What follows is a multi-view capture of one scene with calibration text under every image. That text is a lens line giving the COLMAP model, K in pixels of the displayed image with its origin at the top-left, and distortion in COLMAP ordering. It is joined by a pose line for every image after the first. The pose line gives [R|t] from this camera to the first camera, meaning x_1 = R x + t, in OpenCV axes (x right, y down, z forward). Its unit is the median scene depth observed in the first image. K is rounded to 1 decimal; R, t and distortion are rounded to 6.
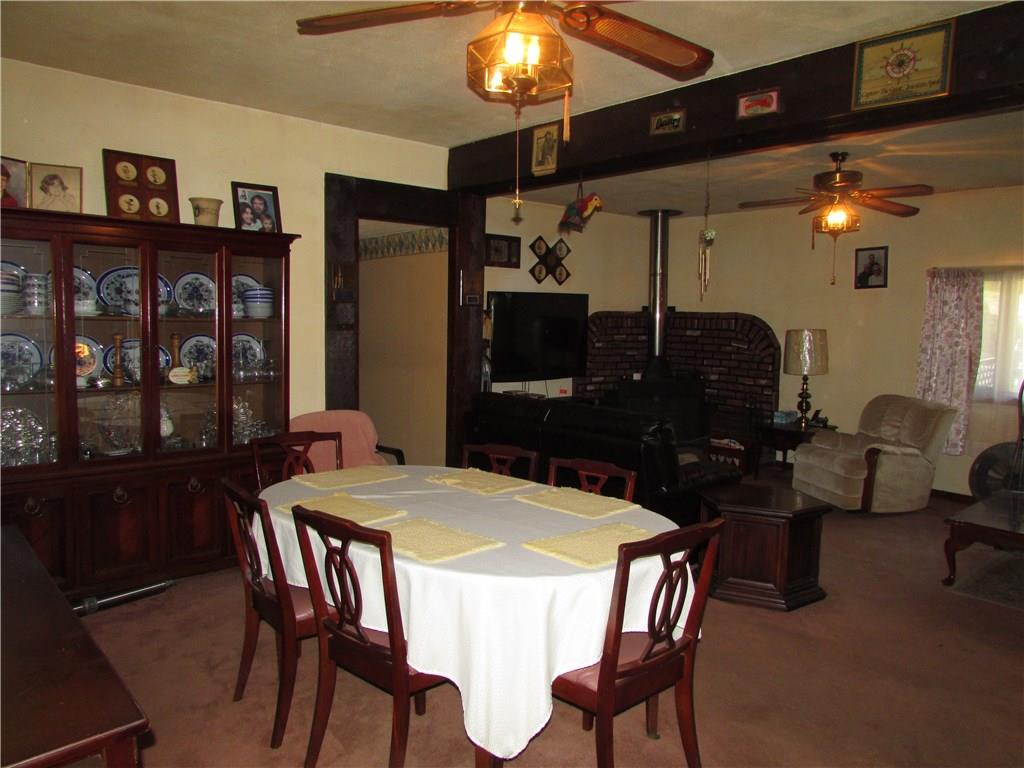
lens RADIAL K [[732.1, 0, 512.0], [0, 732.1, 384.0], [0, 0, 1]] dist [-0.029920, -0.001143]
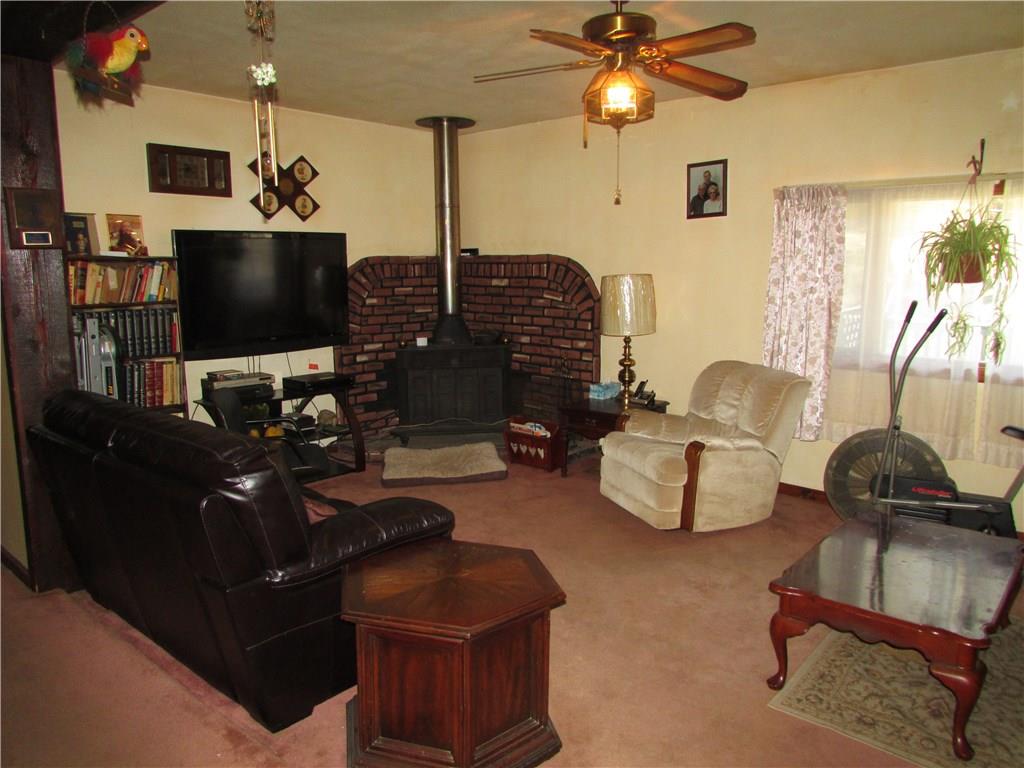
lens RADIAL K [[732.1, 0, 512.0], [0, 732.1, 384.0], [0, 0, 1]] dist [-0.029920, -0.001143]
pose [[0.991776, -0.038668, 0.122004, 0.189450], [0.030422, 0.997171, 0.068738, -0.017785], [-0.124316, -0.064461, 0.990147, 0.260020]]
